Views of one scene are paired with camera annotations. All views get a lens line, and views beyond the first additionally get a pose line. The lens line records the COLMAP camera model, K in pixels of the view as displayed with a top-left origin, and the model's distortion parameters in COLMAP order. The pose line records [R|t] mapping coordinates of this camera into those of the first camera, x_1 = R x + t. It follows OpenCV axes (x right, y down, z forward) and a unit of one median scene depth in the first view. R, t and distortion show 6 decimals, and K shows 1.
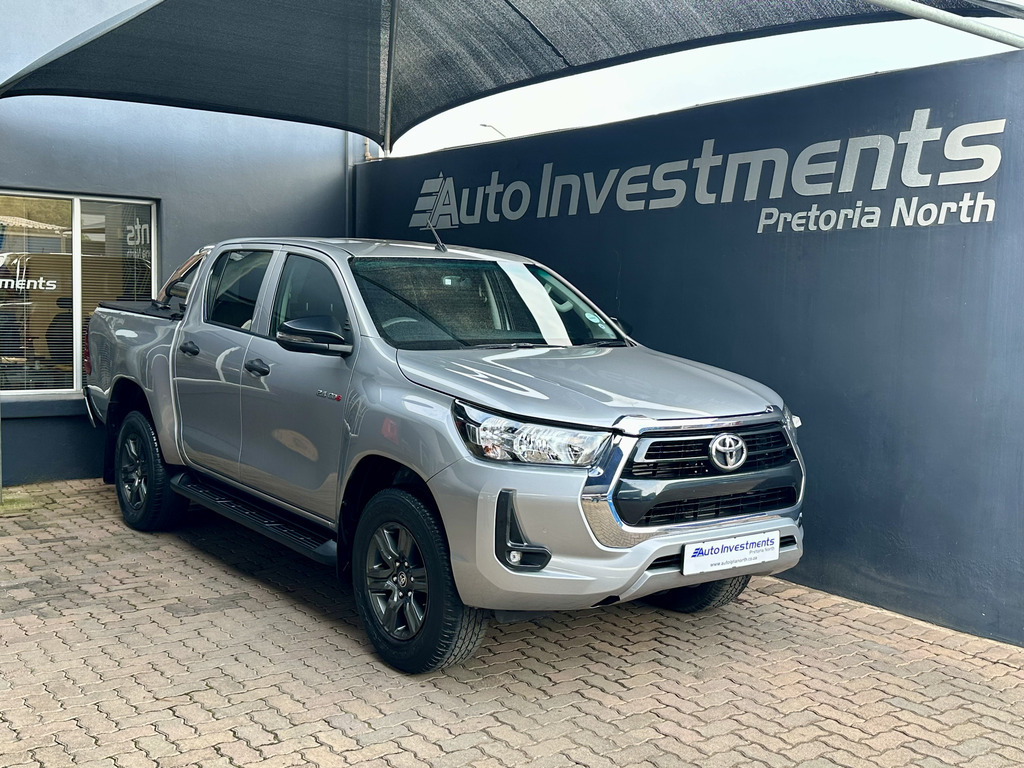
lens RADIAL K [[1100.1, 0, 518.5], [0, 1100.1, 390.6], [0, 0, 1]] dist [0.045011, 0.000000]
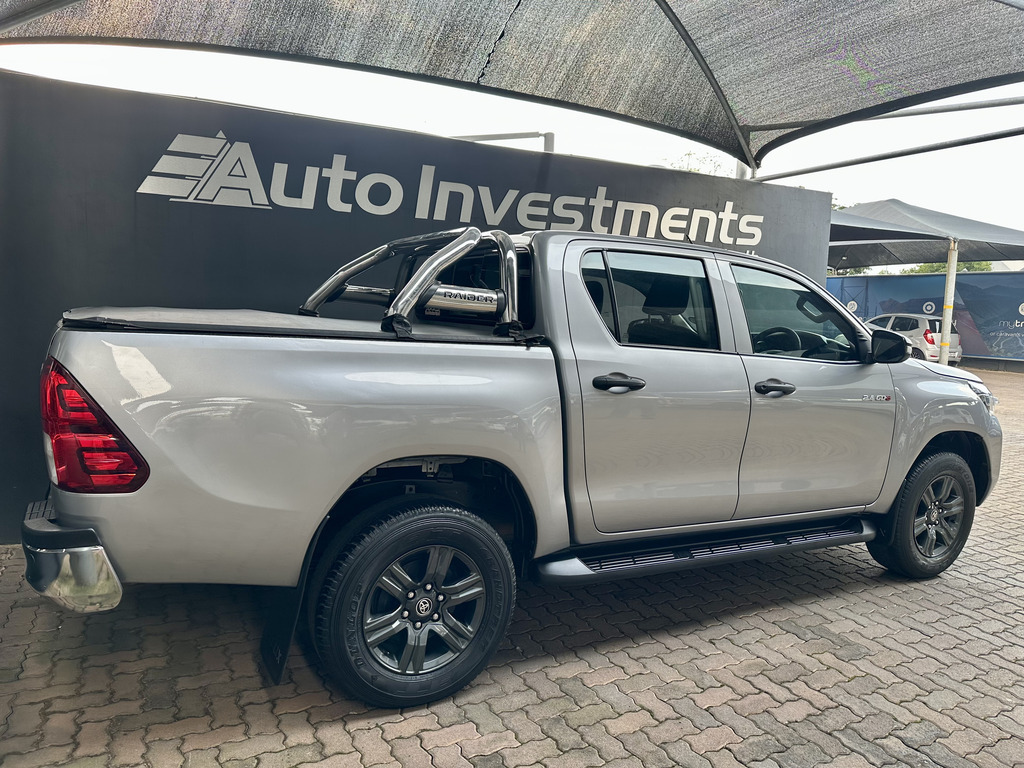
lens RADIAL K [[725.7, 0, 513.8], [0, 725.7, 382.1], [0, 0, 1]] dist [0.039881, -0.041957]
pose [[0.149020, -0.122956, 0.981160, -0.858465], [0.055994, 0.991696, 0.115772, -0.107167], [-0.987248, 0.037686, 0.154667, 1.090712]]
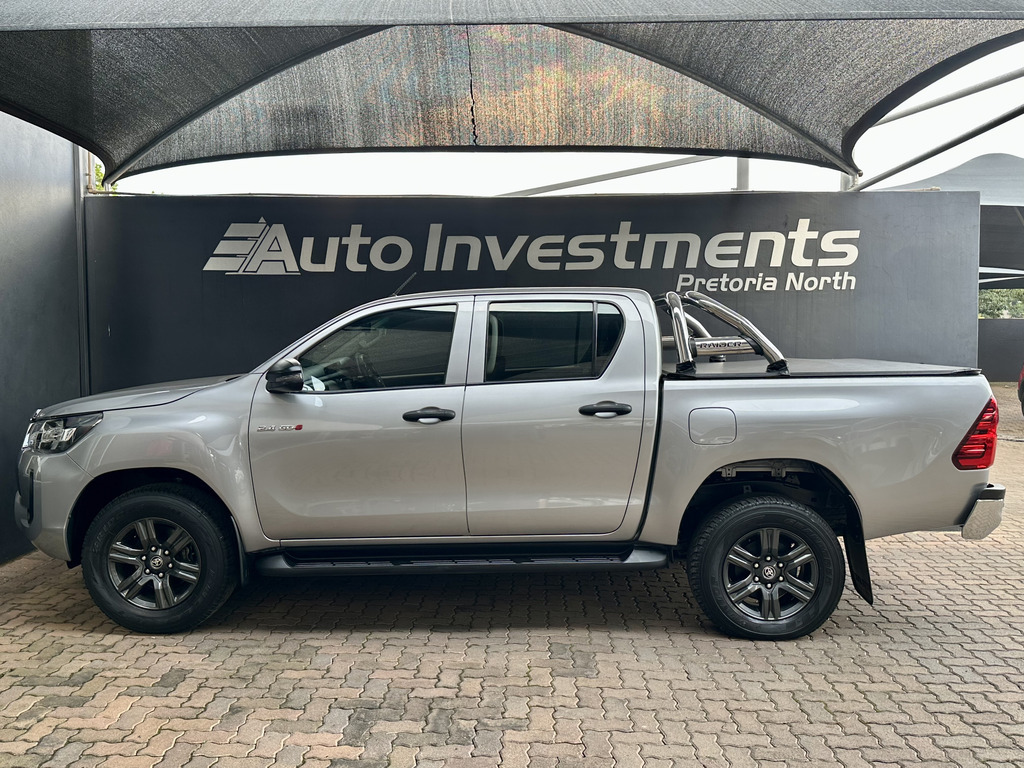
lens RADIAL K [[862.7, 0, 511.5], [0, 862.7, 386.7], [0, 0, 1]] dist [0.096377, -0.113846]
pose [[0.611083, -0.065047, 0.788890, -0.852716], [0.083454, 0.996358, 0.017510, -0.062071], [-0.787155, 0.055136, 0.614285, 0.523190]]
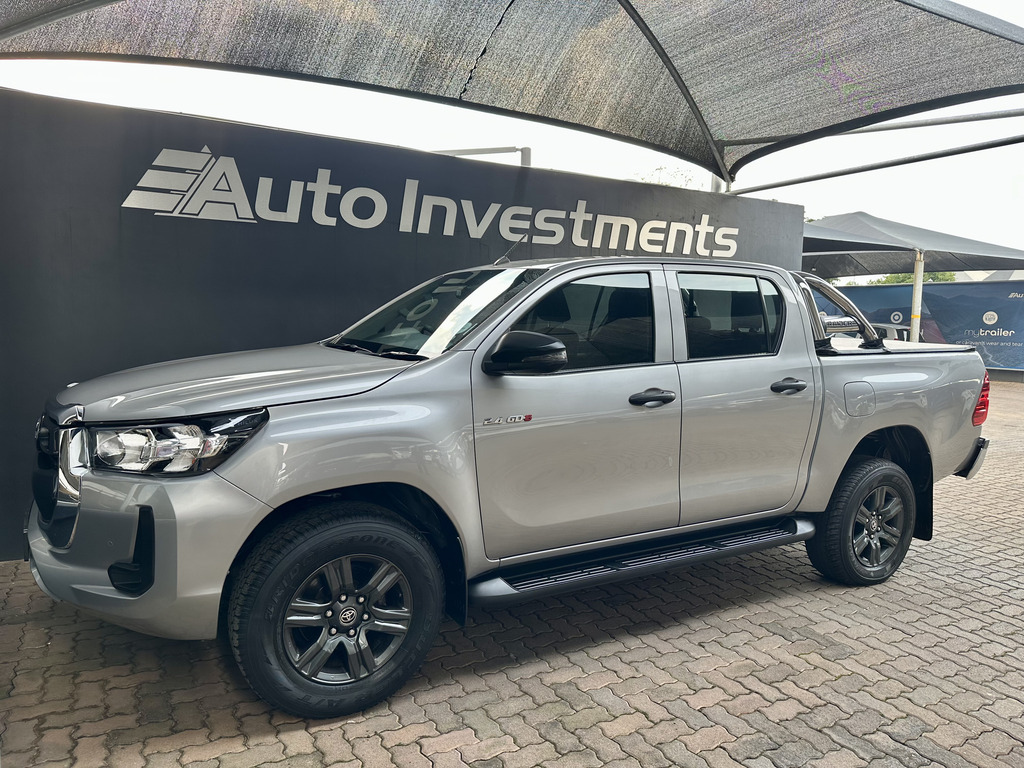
lens RADIAL K [[725.7, 0, 510.3], [0, 725.7, 382.6], [0, 0, 1]] dist [0.039881, -0.041957]
pose [[0.117142, -0.107415, 0.987289, -0.869606], [0.062567, 0.992957, 0.100608, -0.106274], [-0.991142, 0.049987, 0.123038, 1.102644]]
